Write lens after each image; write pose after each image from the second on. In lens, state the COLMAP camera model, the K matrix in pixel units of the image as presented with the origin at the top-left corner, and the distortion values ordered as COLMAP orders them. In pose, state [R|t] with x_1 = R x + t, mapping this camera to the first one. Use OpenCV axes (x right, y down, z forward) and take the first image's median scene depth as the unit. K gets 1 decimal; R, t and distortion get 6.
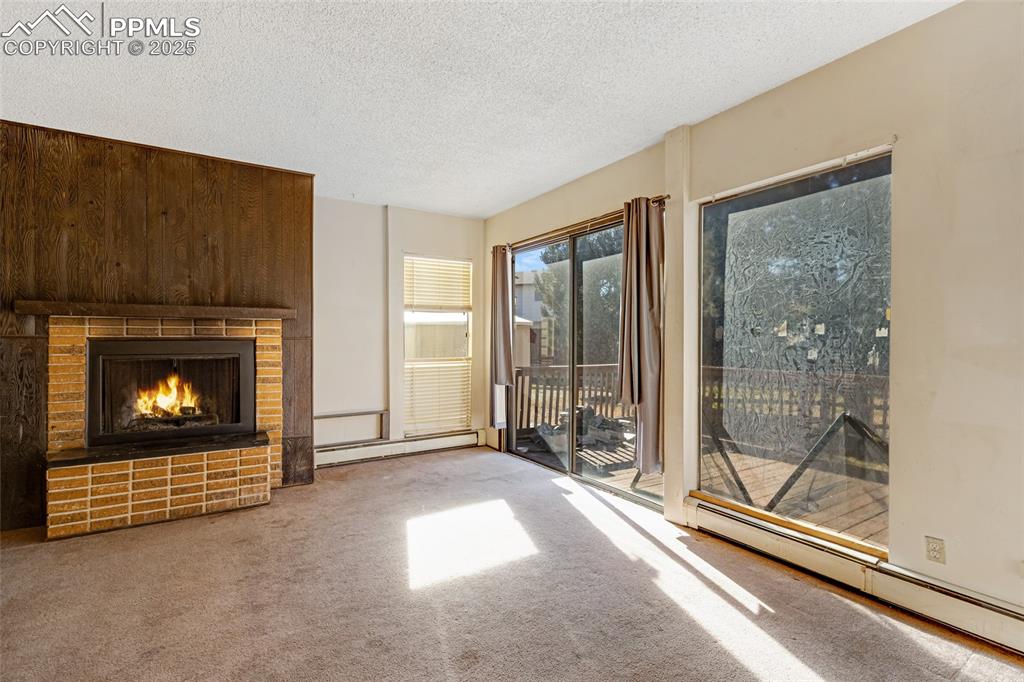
lens RADIAL K [[467.0, 0, 512.0], [0, 467.0, 341.0], [0, 0, 1]] dist [0.000189, -0.000046]
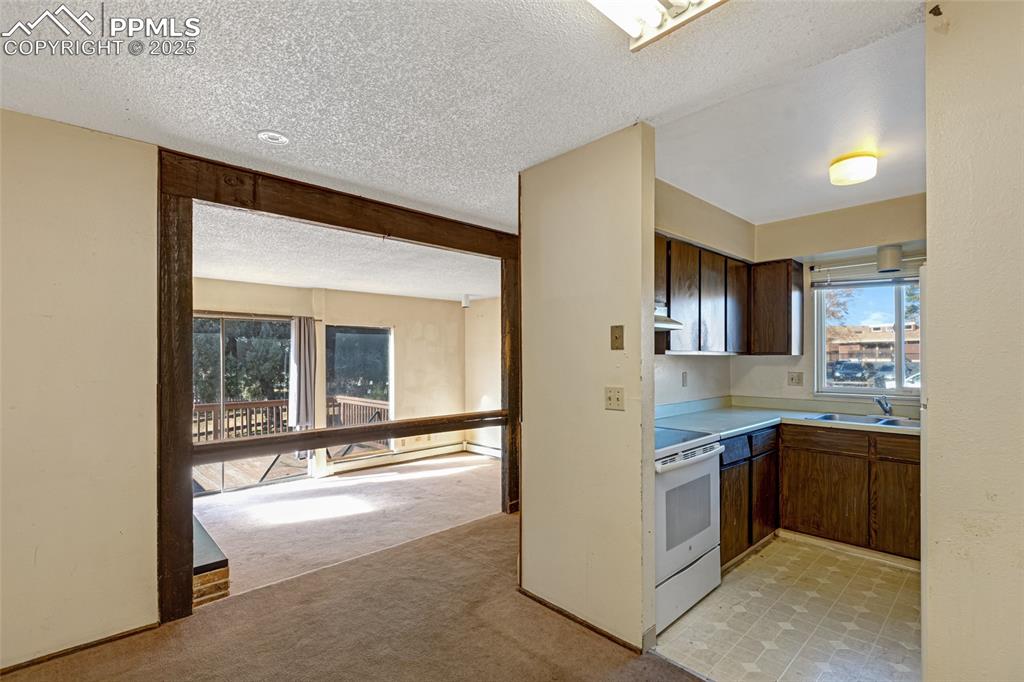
lens RADIAL K [[467.6, 0, 523.3], [0, 467.6, 354.9], [0, 0, 1]] dist [-0.000347, -0.000157]
pose [[-0.201577, 0.005200, 0.979459, -2.309069], [0.004645, 0.999980, -0.004353, -0.176740], [-0.979462, 0.003673, -0.201597, 0.666843]]
